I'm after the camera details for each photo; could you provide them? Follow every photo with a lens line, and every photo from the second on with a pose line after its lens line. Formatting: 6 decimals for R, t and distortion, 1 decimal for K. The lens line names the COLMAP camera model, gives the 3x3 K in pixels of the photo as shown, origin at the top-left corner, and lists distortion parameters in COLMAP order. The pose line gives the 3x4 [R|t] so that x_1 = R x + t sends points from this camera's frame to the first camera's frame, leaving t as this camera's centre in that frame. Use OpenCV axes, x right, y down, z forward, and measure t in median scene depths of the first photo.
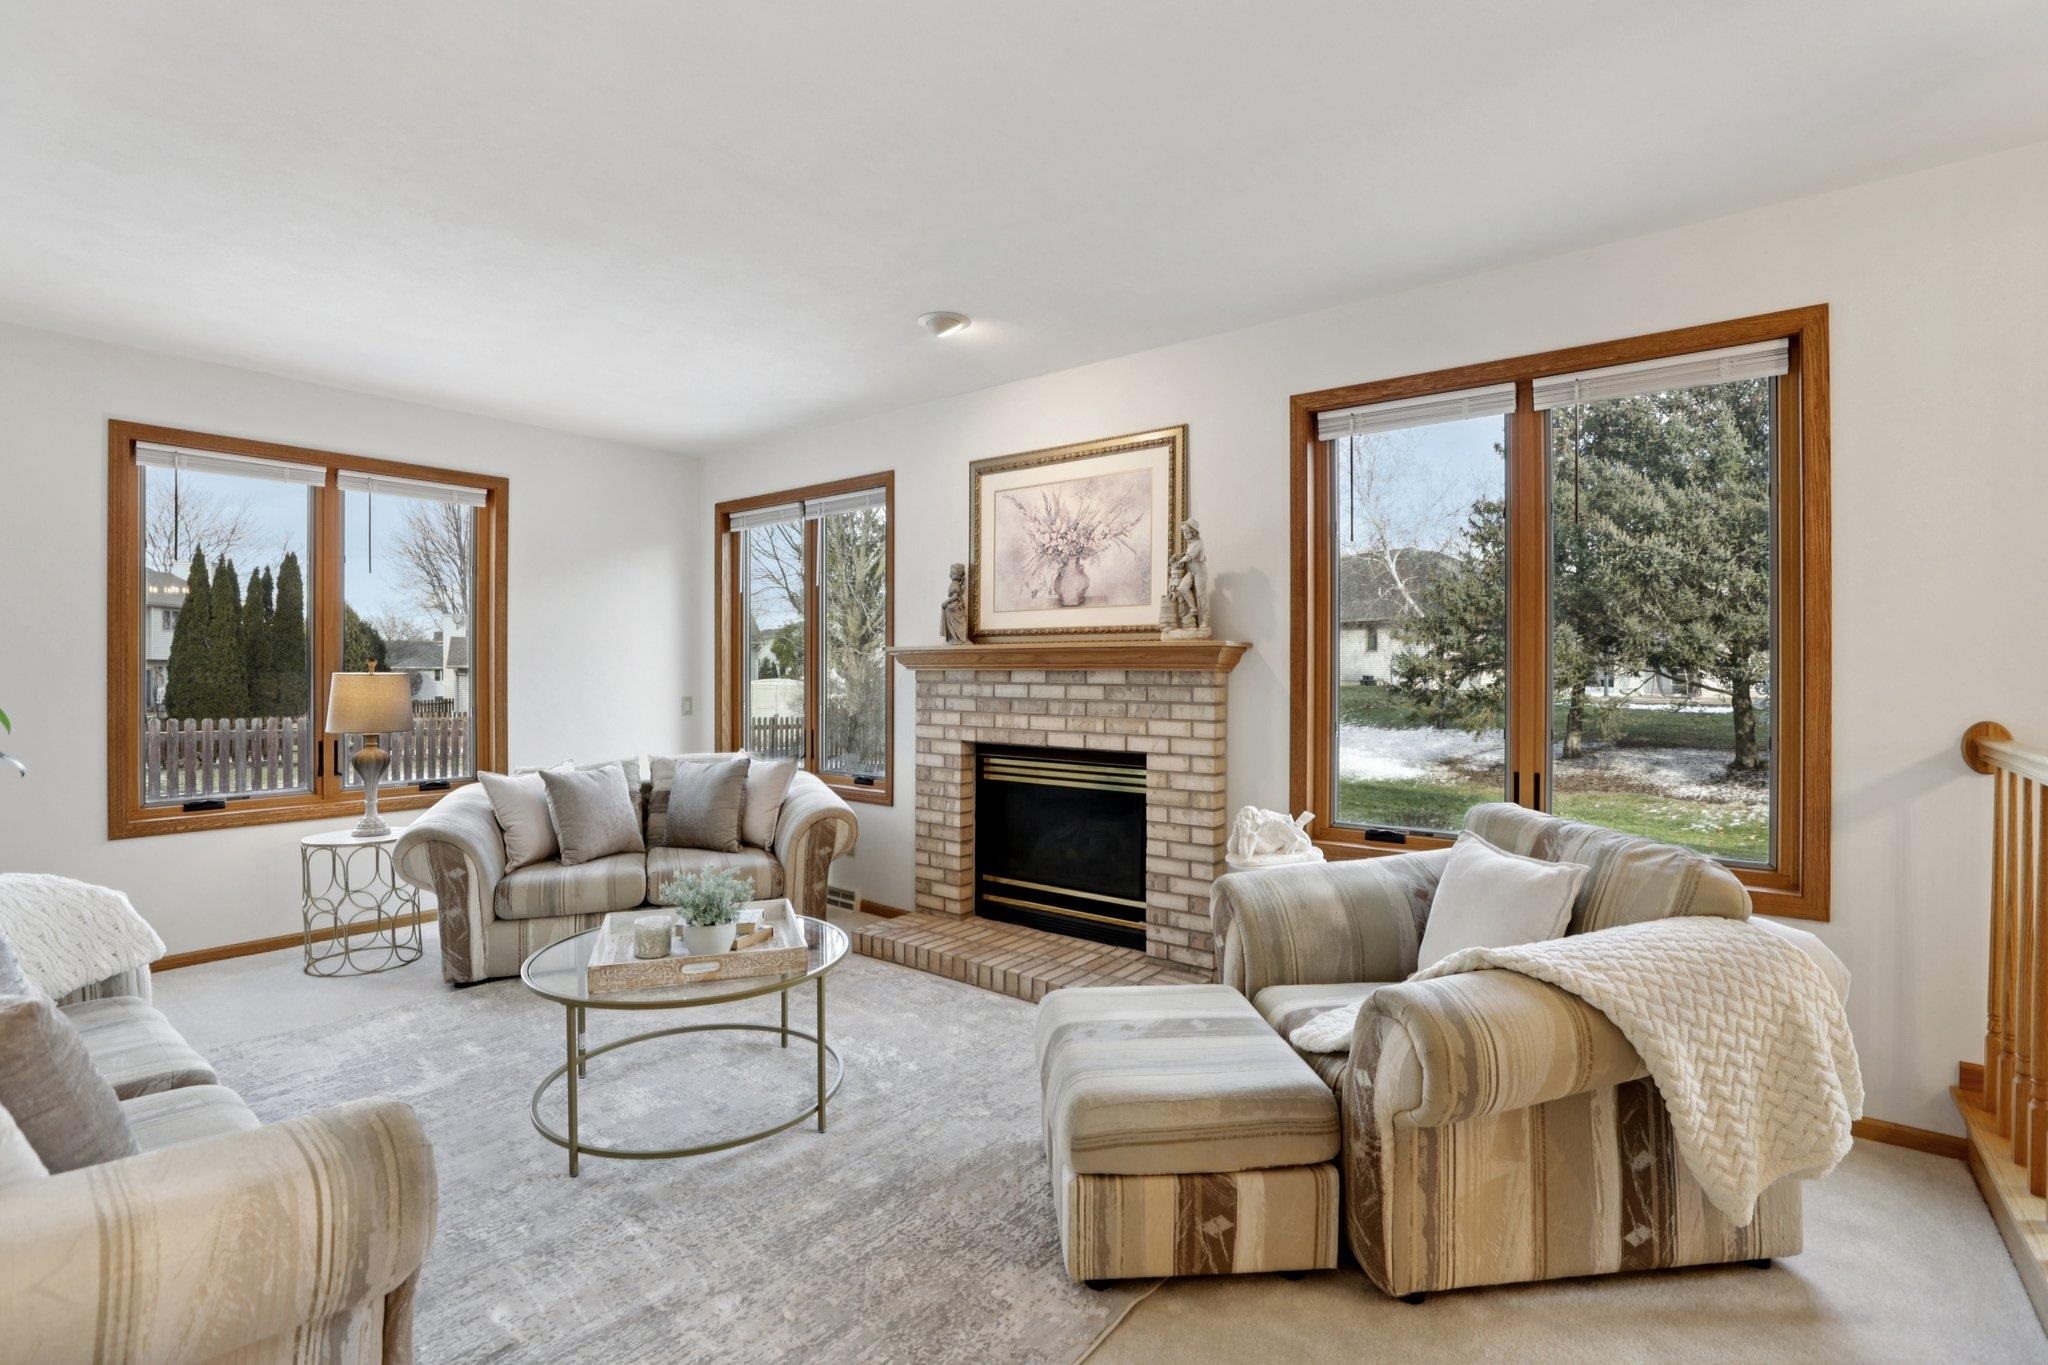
lens RADIAL K [[941.0, 0, 1030.9], [0, 941.0, 674.7], [0, 0, 1]] dist [-0.033119, 0.003480]
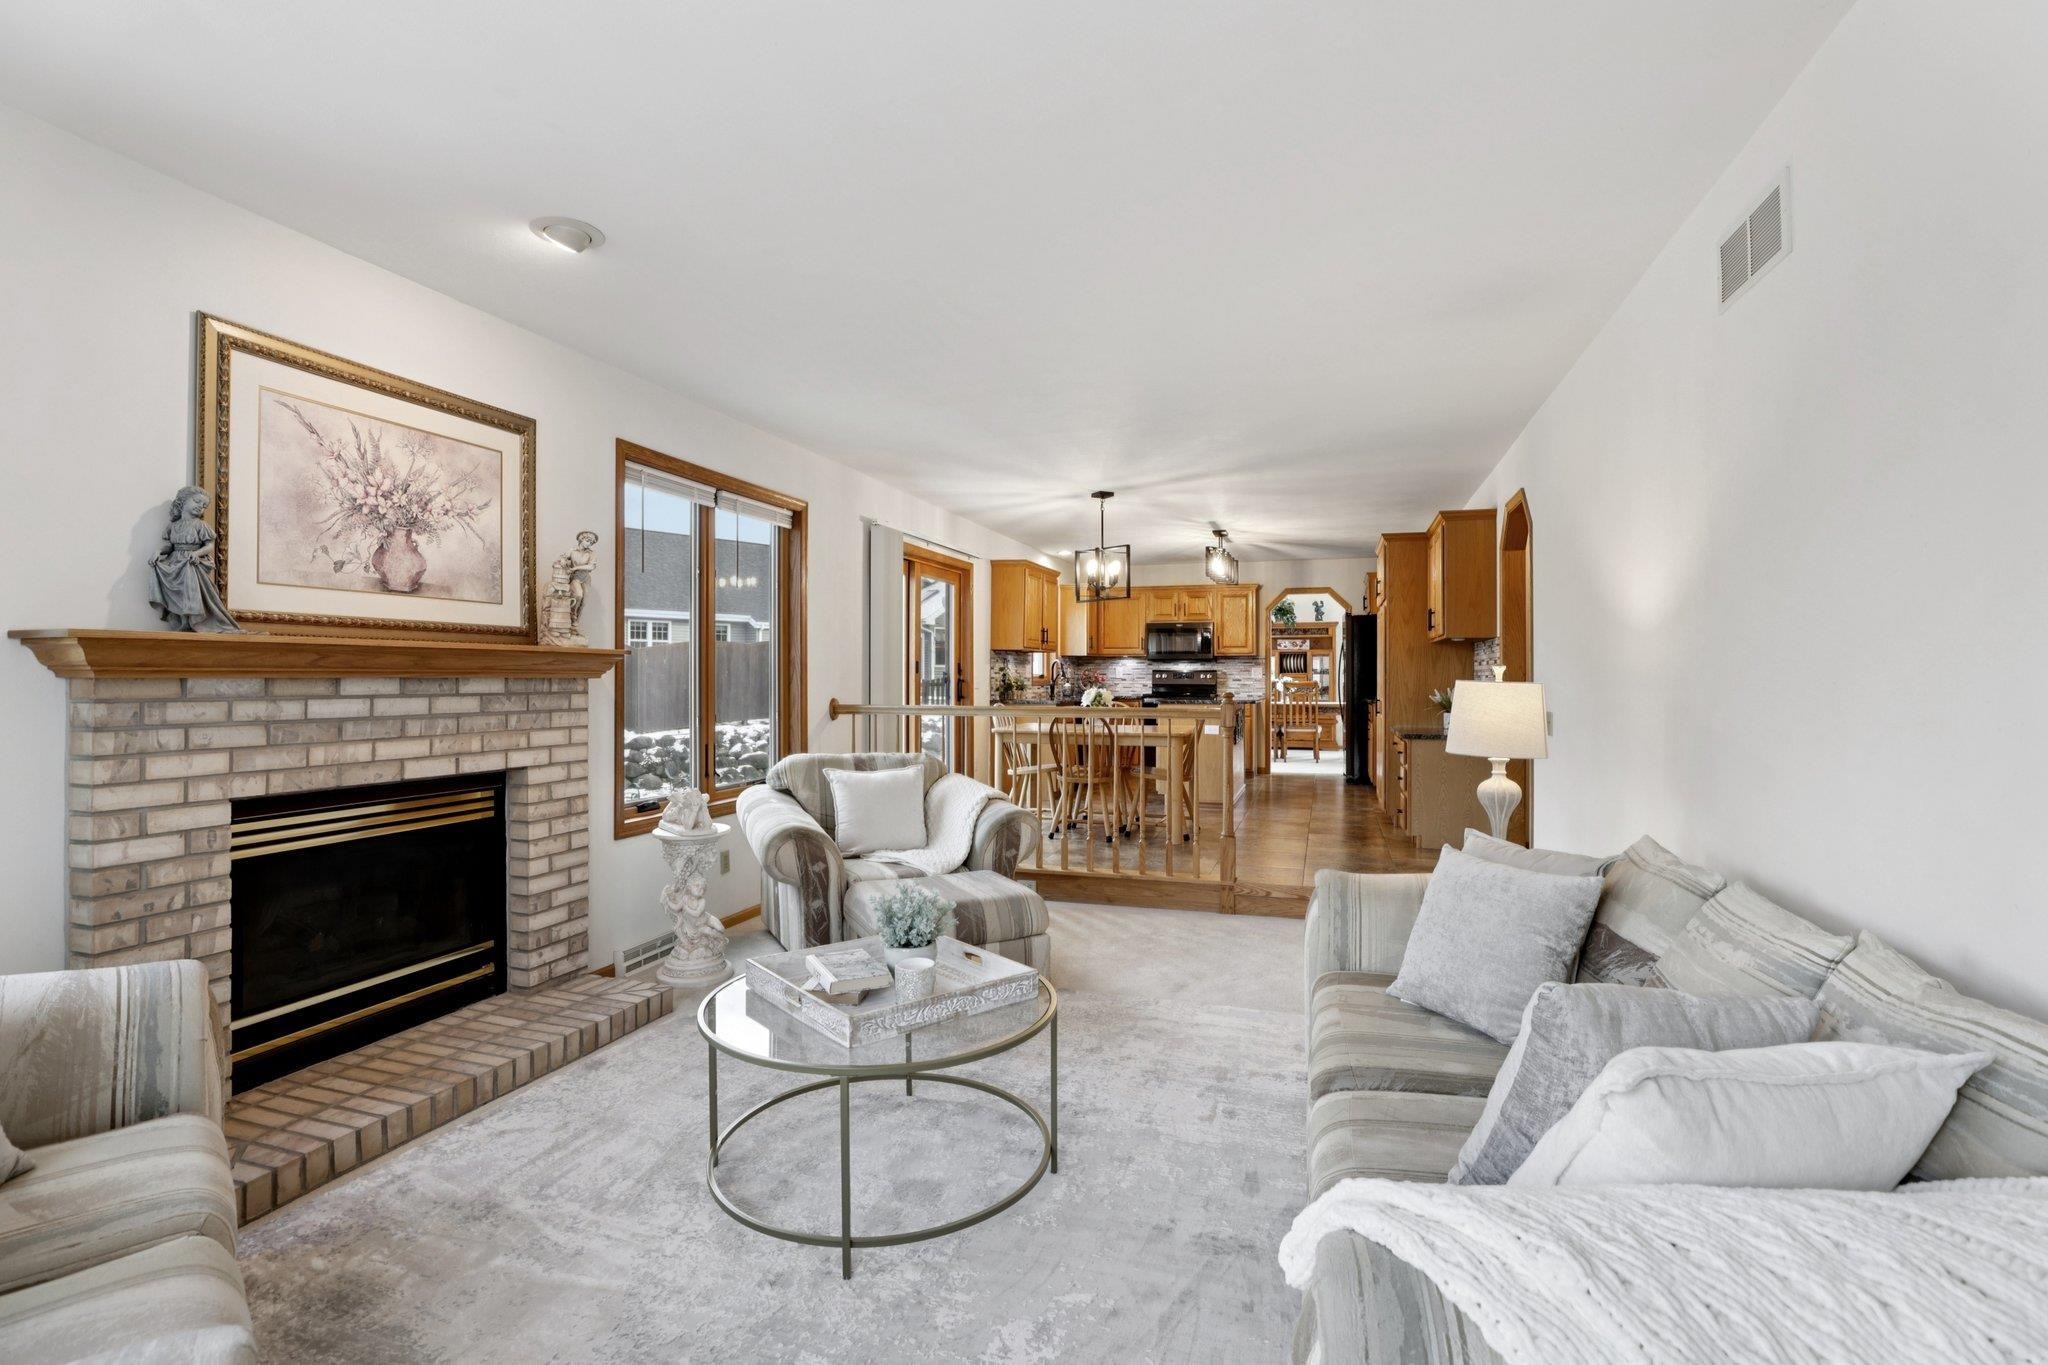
lens RADIAL K [[941.0, 0, 1027.4], [0, 941.0, 675.1], [0, 0, 1]] dist [-0.033119, 0.003480]
pose [[-0.341743, 0.000224, 0.939794, -0.836758], [0.003572, 0.999993, 0.001060, -0.005570], [-0.939787, 0.003720, -0.341741, 0.792785]]
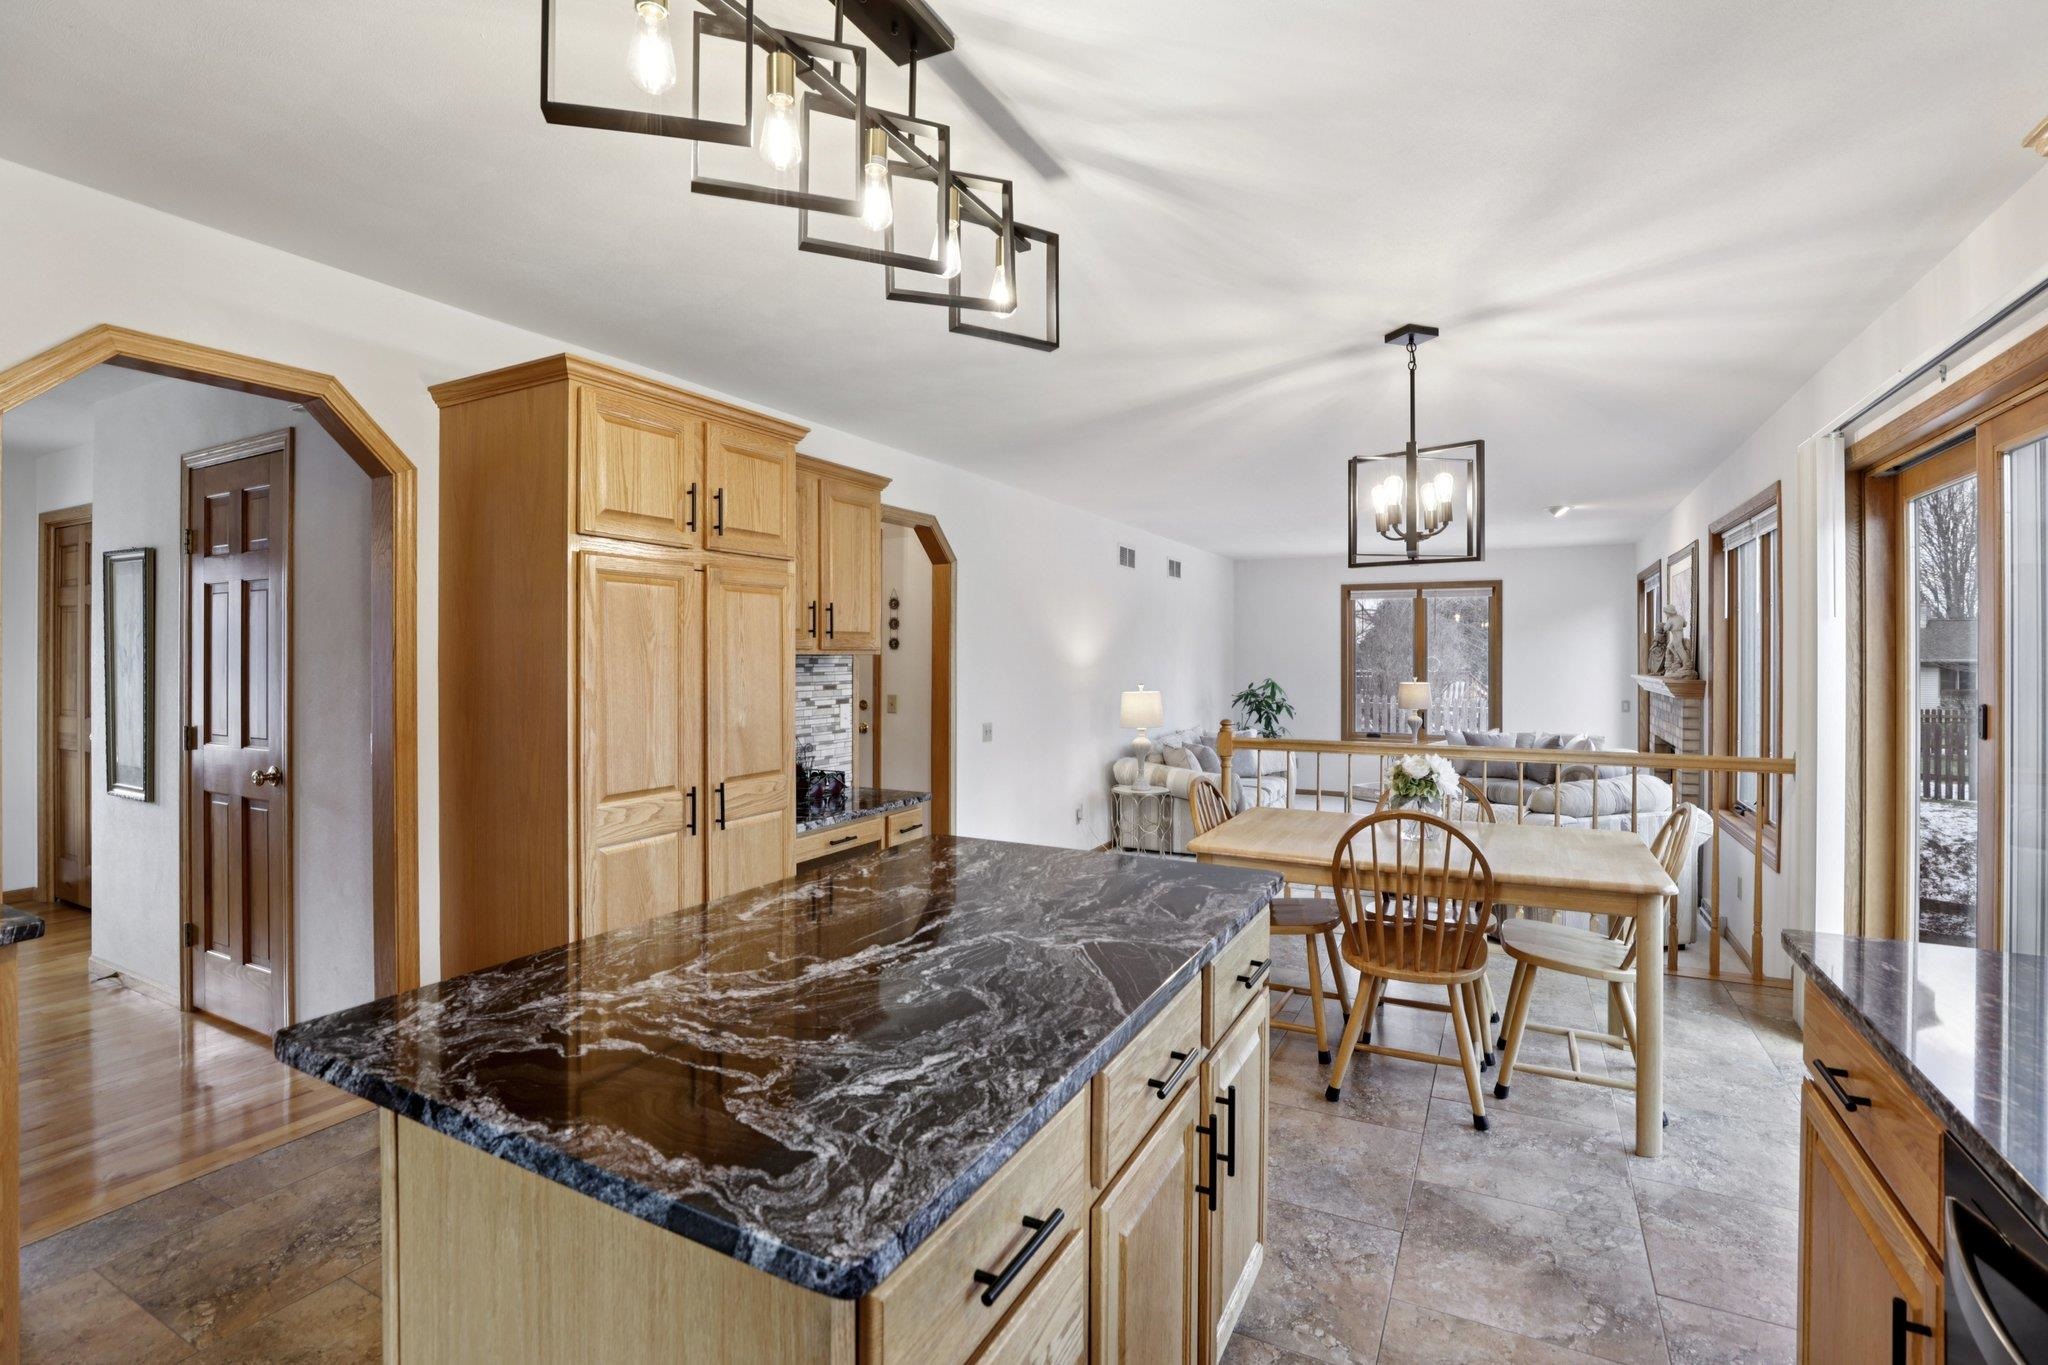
lens RADIAL K [[941.0, 0, 1035.4], [0, 941.0, 648.4], [0, 0, 1]] dist [-0.033119, 0.003480]
pose [[0.182427, -0.006419, -0.983198, 1.376307], [-0.009904, 0.999916, -0.008366, -0.056485], [0.983170, 0.011264, 0.182348, -0.337605]]
